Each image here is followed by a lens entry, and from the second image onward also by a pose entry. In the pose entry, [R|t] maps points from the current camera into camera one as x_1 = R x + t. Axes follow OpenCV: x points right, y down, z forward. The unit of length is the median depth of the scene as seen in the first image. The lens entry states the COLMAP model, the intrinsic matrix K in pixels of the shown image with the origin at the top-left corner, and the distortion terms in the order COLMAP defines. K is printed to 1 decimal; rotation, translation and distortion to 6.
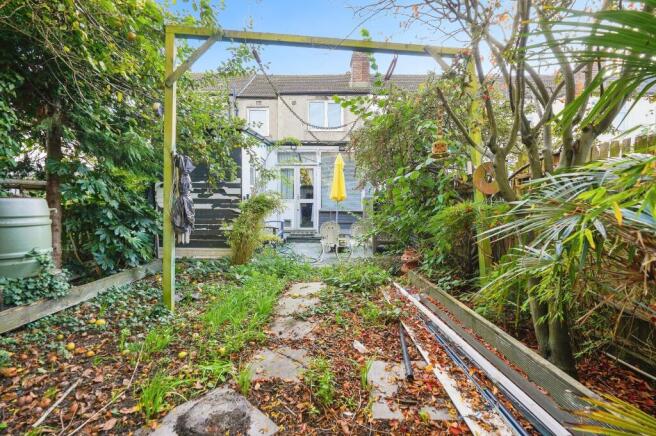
lens RADIAL K [[299.2, 0, 328.0], [0, 299.2, 218.0], [0, 0, 1]] dist [-0.003439, 0.000150]
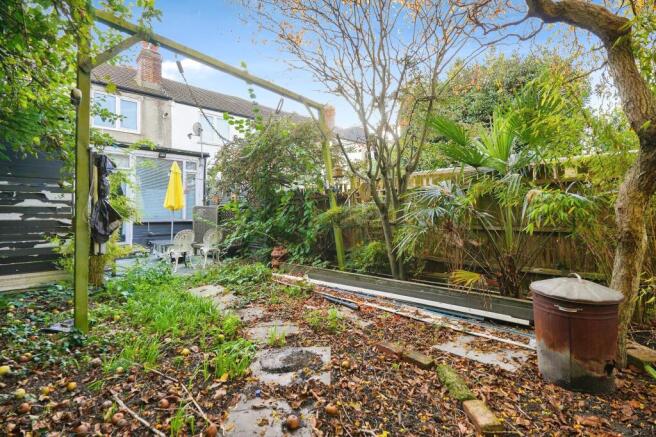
lens RADIAL K [[299.2, 0, 328.0], [0, 299.2, 218.5], [0, 0, 1]] dist [-0.003439, 0.000150]
pose [[0.730494, -0.026799, 0.682393, -0.475976], [0.053303, 0.998419, -0.017850, 0.026233], [-0.680836, 0.049413, 0.730767, -0.062690]]
